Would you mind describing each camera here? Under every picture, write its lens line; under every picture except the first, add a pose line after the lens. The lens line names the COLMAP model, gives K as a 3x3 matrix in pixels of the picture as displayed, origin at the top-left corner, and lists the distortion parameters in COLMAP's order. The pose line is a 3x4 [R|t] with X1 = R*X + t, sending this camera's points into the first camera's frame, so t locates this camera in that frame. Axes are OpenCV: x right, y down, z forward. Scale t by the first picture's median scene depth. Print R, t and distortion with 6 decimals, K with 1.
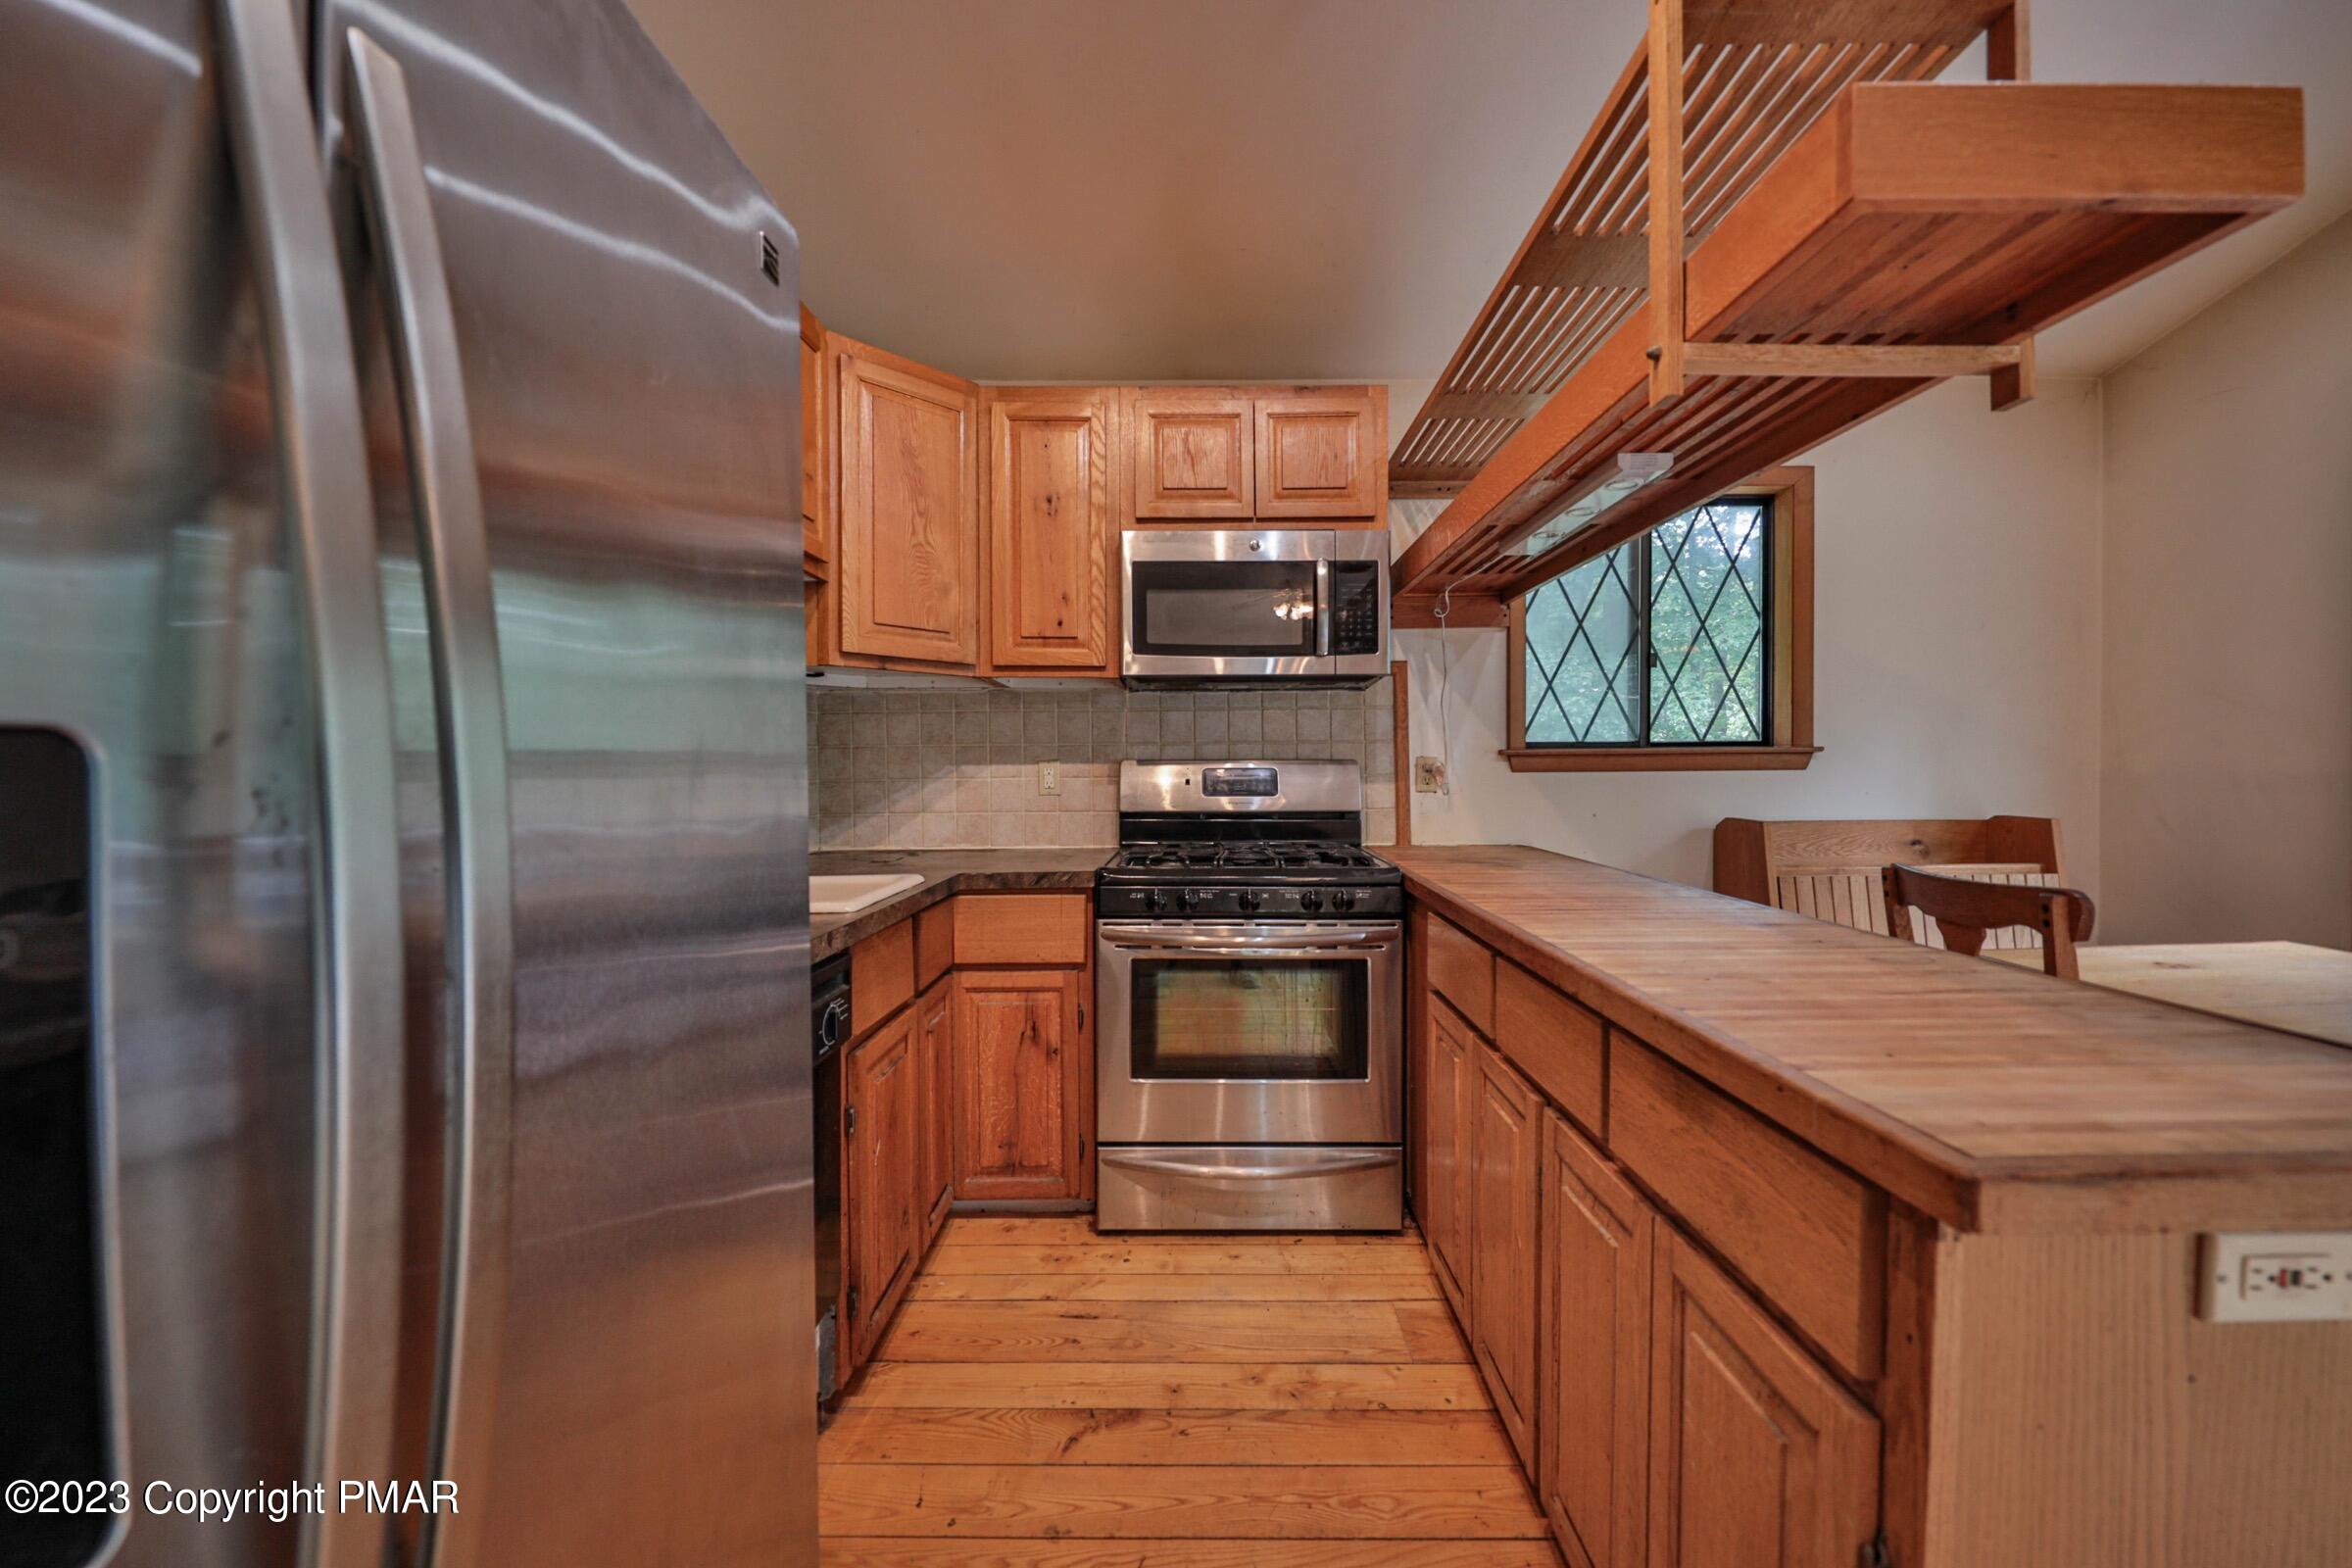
lens RADIAL K [[851.3, 0, 1204.0], [0, 851.3, 774.2], [0, 0, 1]] dist [-0.000376, 0.000128]
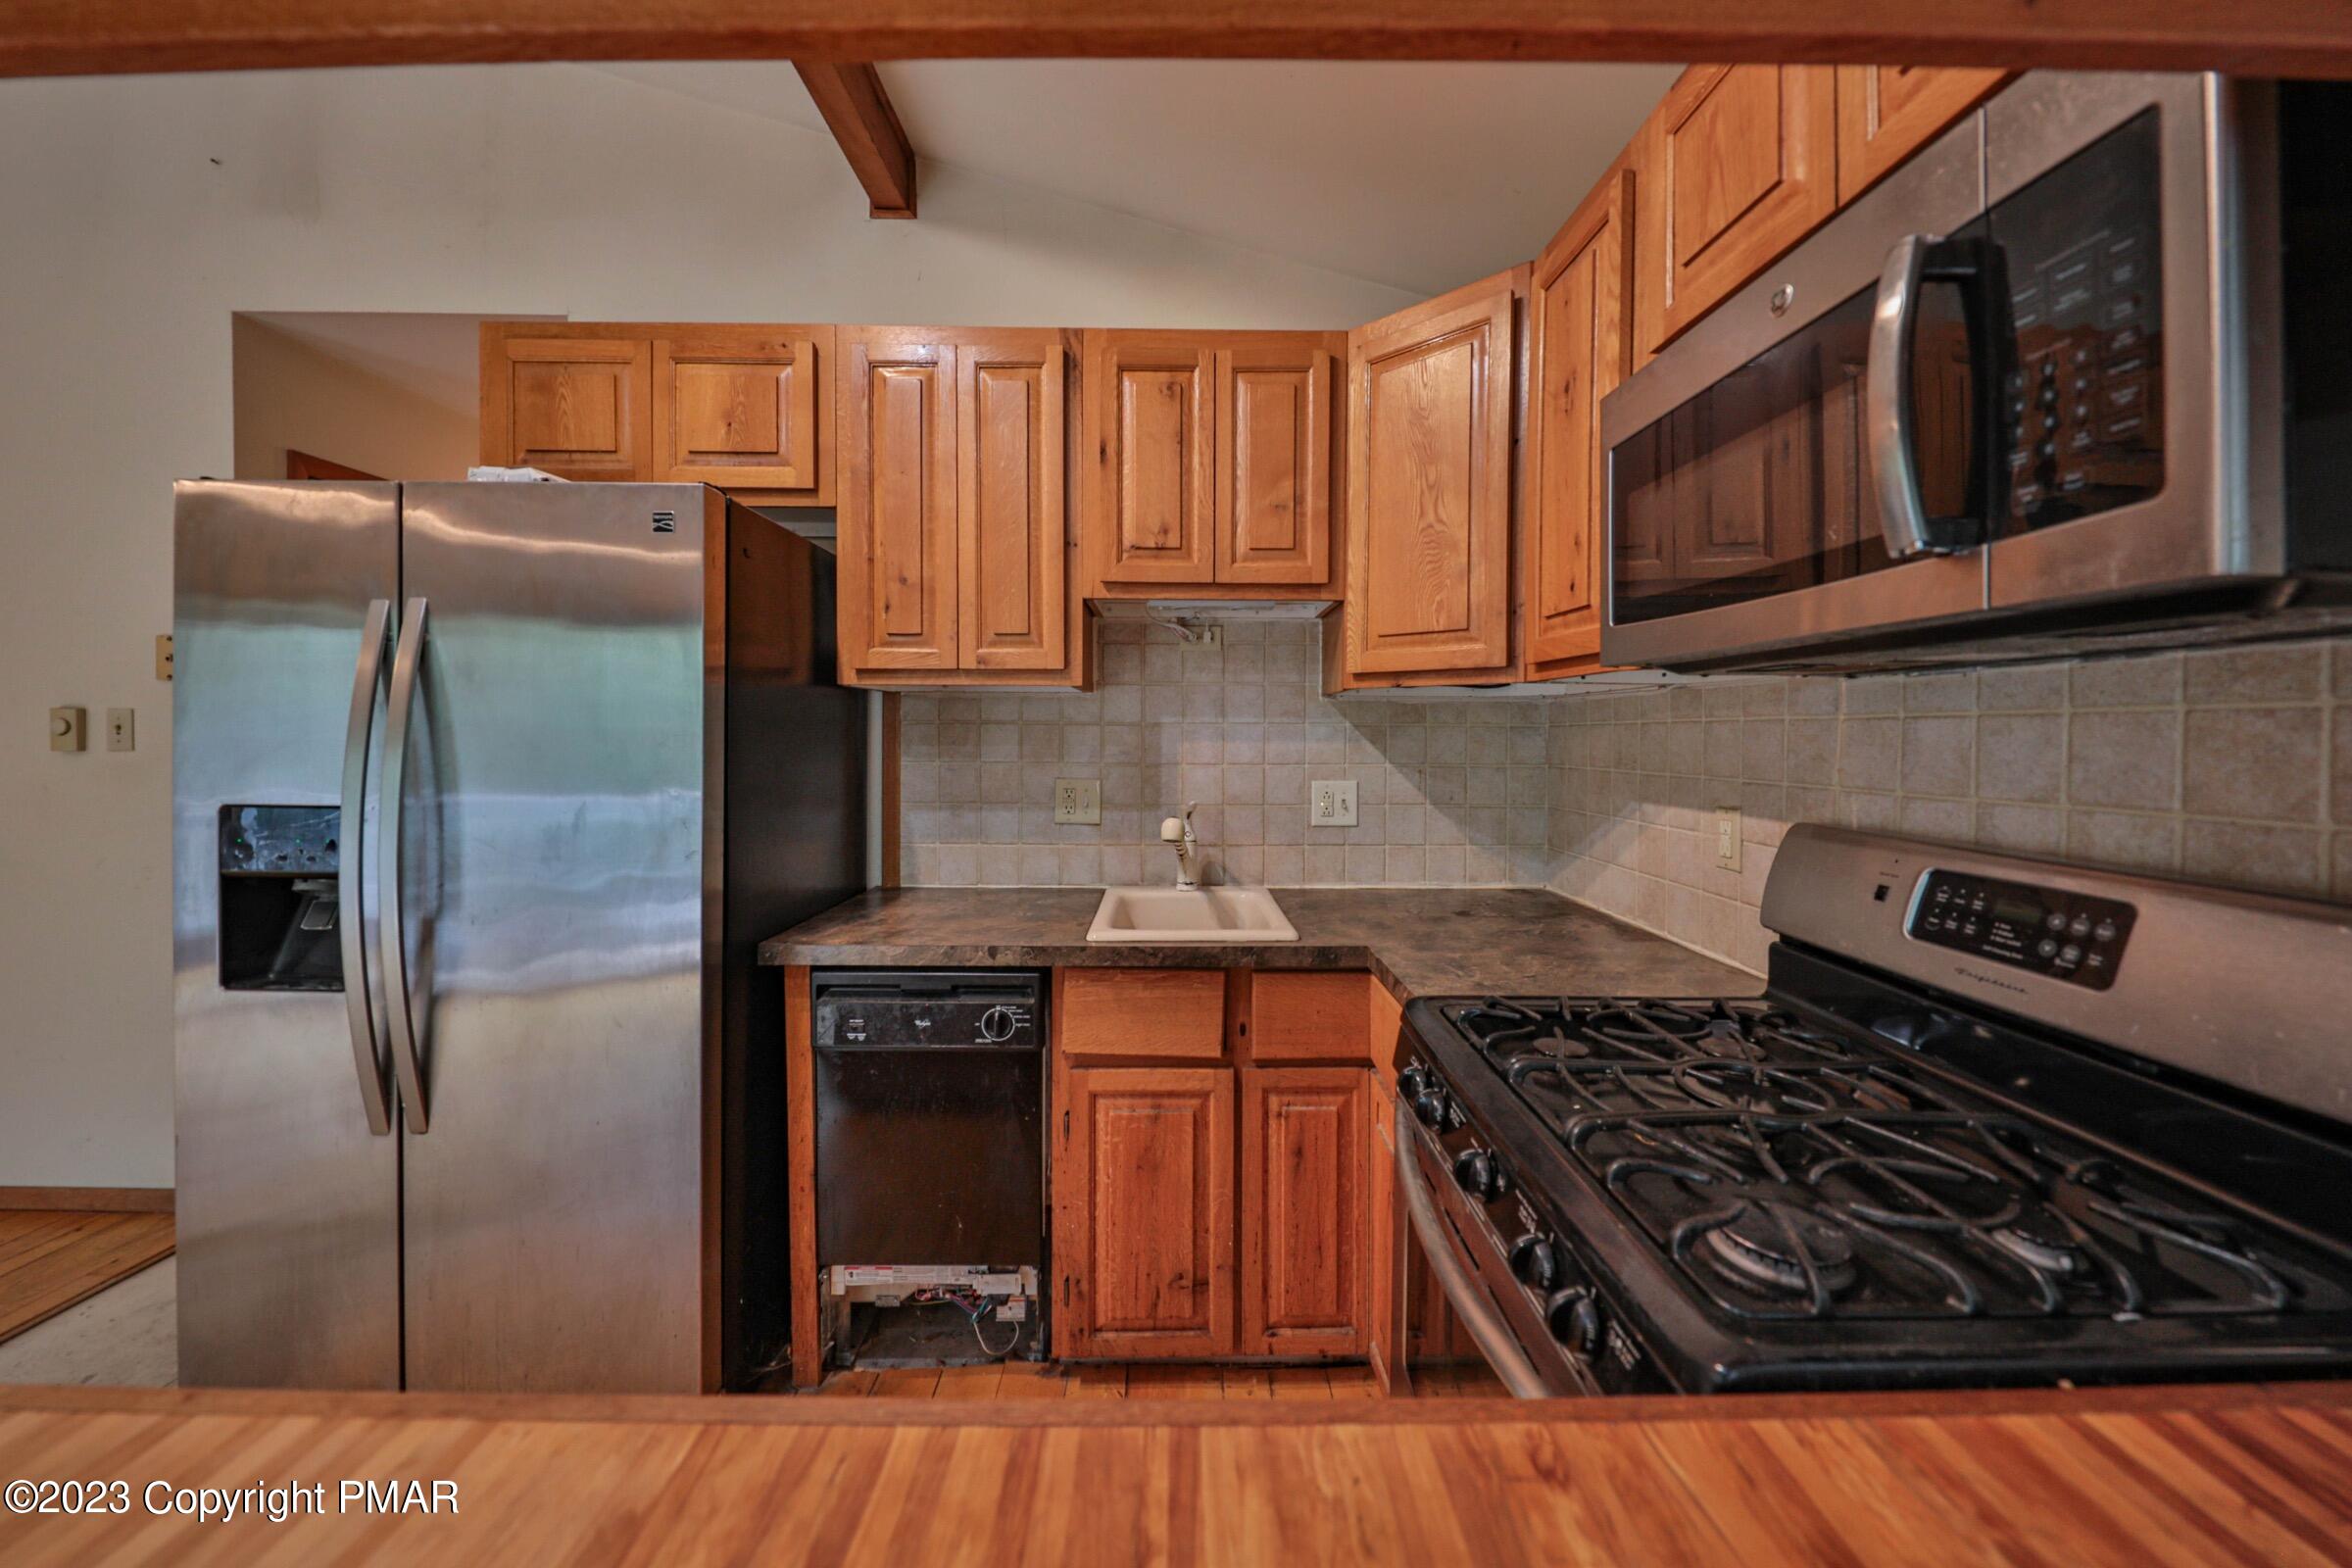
lens RADIAL K [[840.4, 0, 1176.9], [0, 840.4, 738.5], [0, 0, 1]] dist [0.013701, 0.000023]
pose [[0.010384, 0.011813, -0.999876, 0.511748], [-0.013779, 0.999837, 0.011670, -0.086395], [0.999851, 0.013656, 0.010545, 0.848621]]
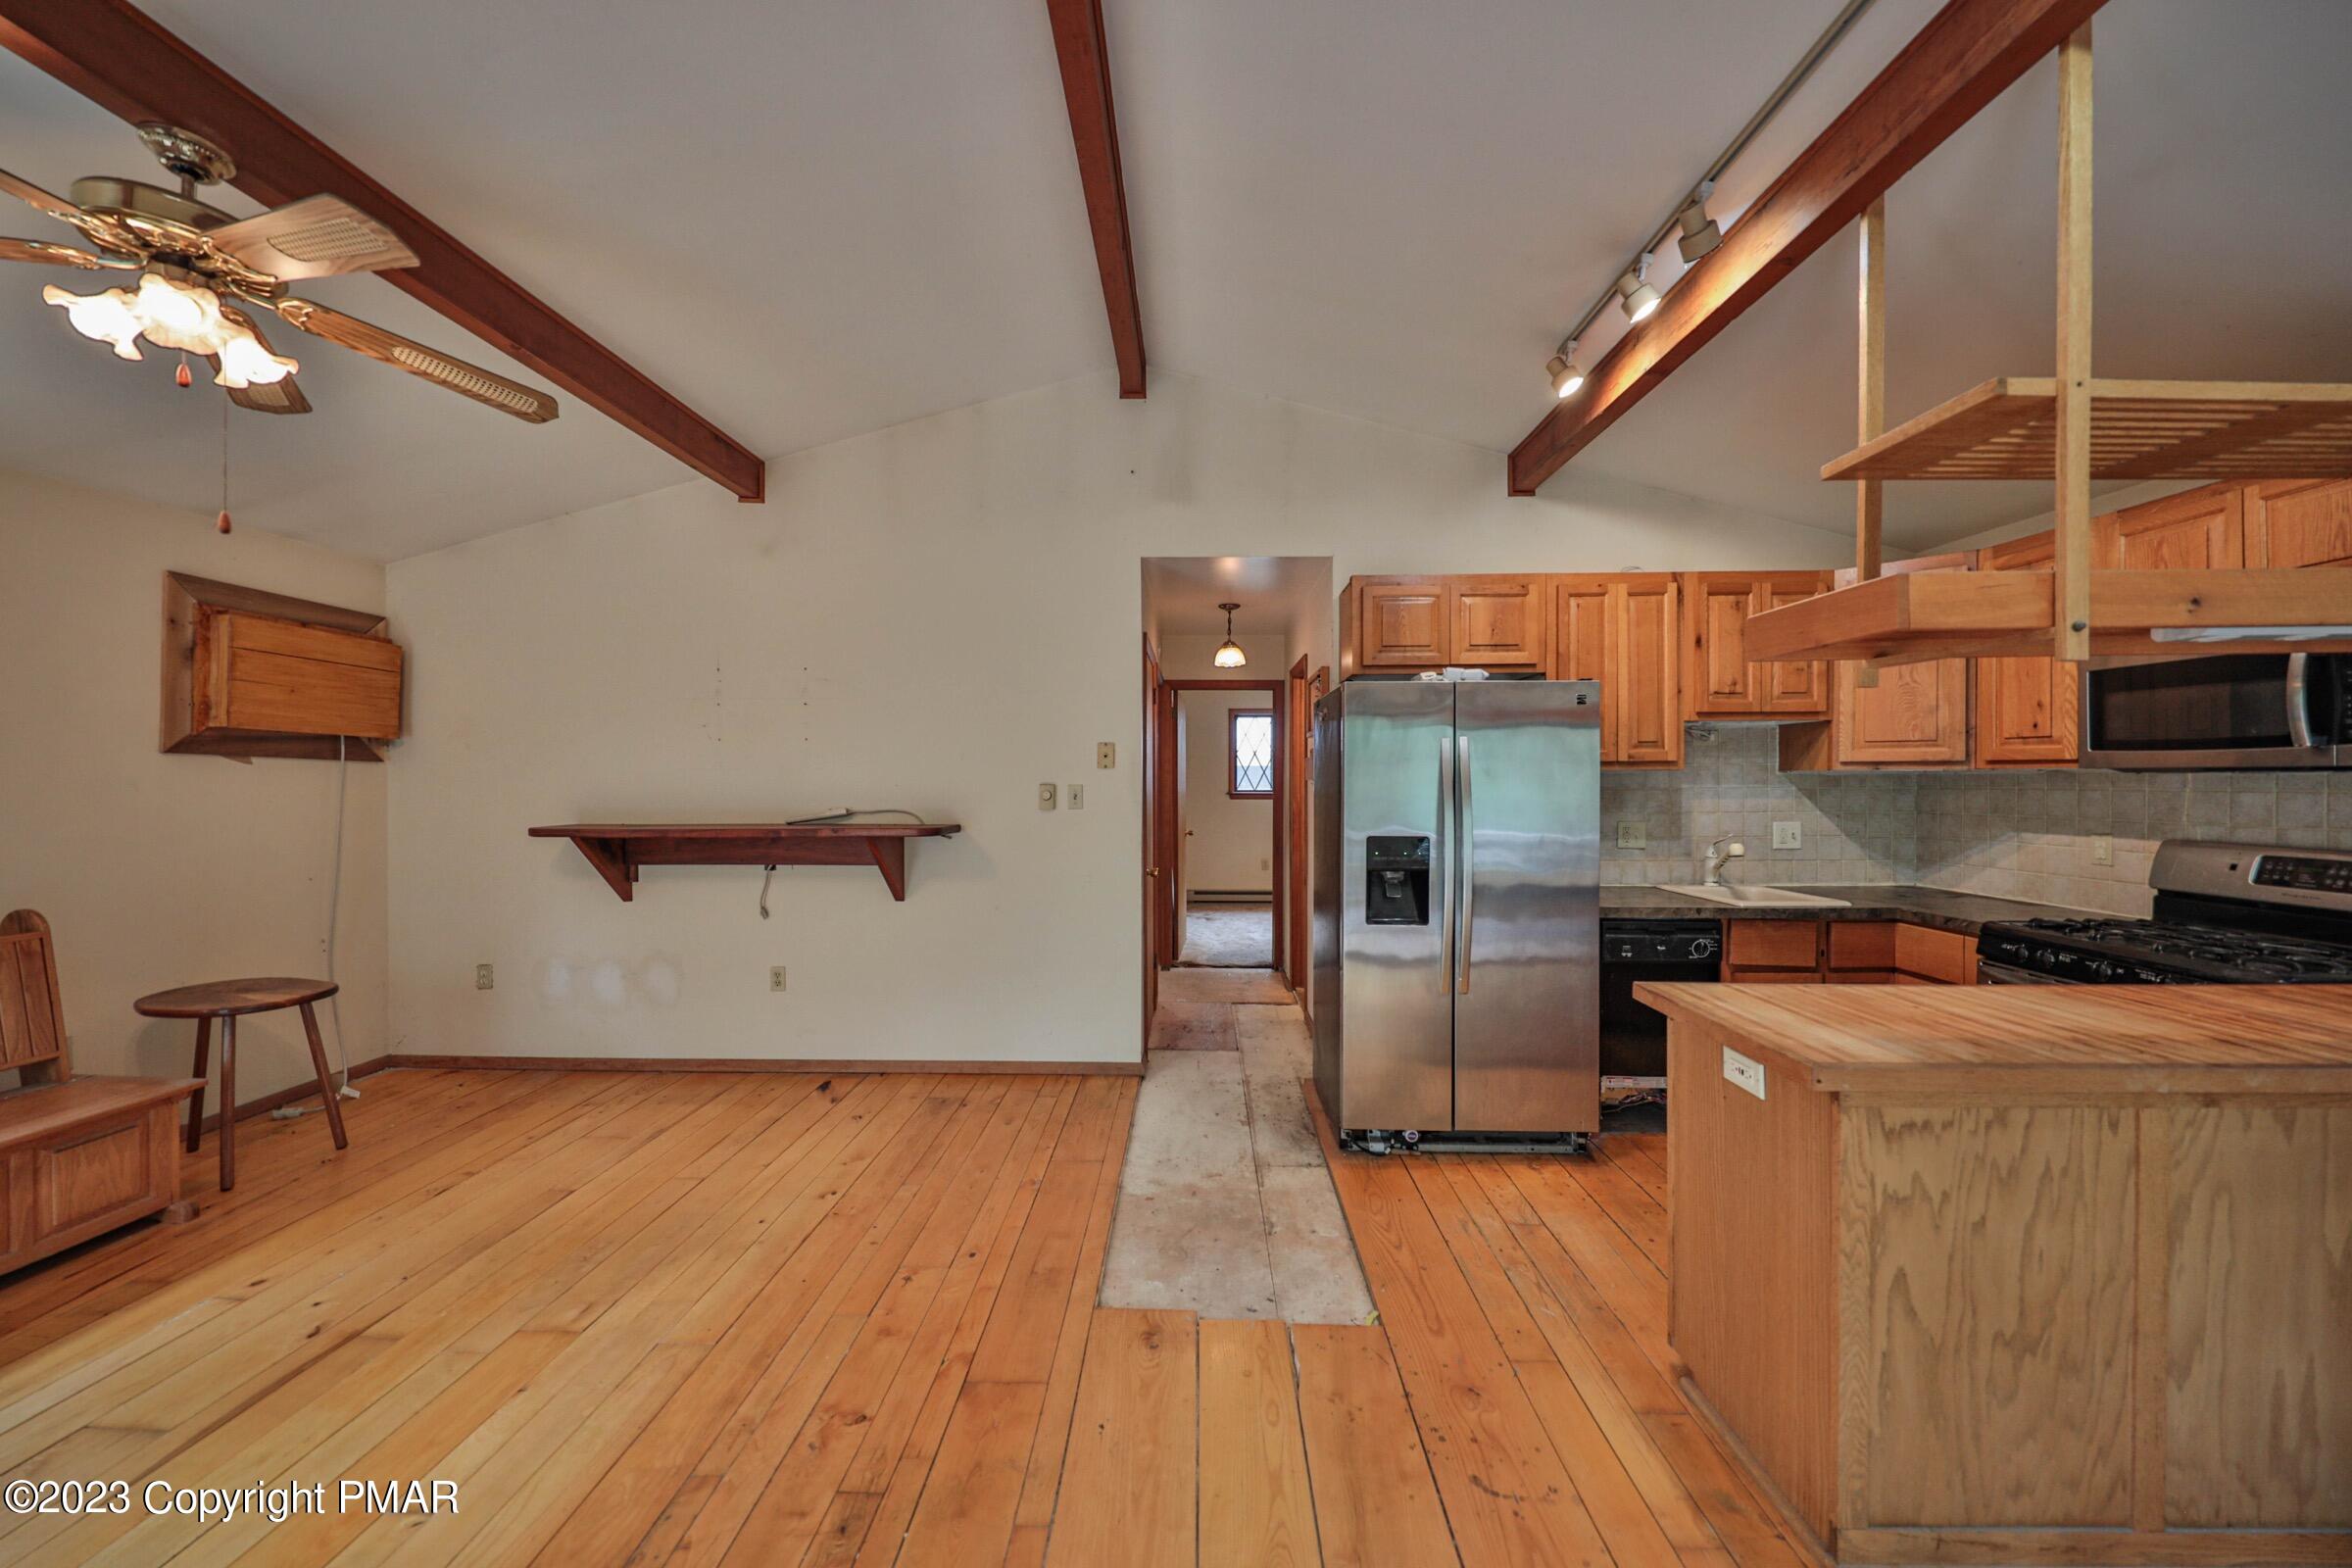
lens RADIAL K [[797.7, 0, 1181.9], [0, 797.7, 780.1], [0, 0, 1]] dist [0.001075, 0.000073]
pose [[-0.019056, 0.006403, -0.999798, 1.210403], [-0.005699, 0.999963, 0.006513, -0.117608], [0.999802, 0.005822, -0.019018, -0.258192]]
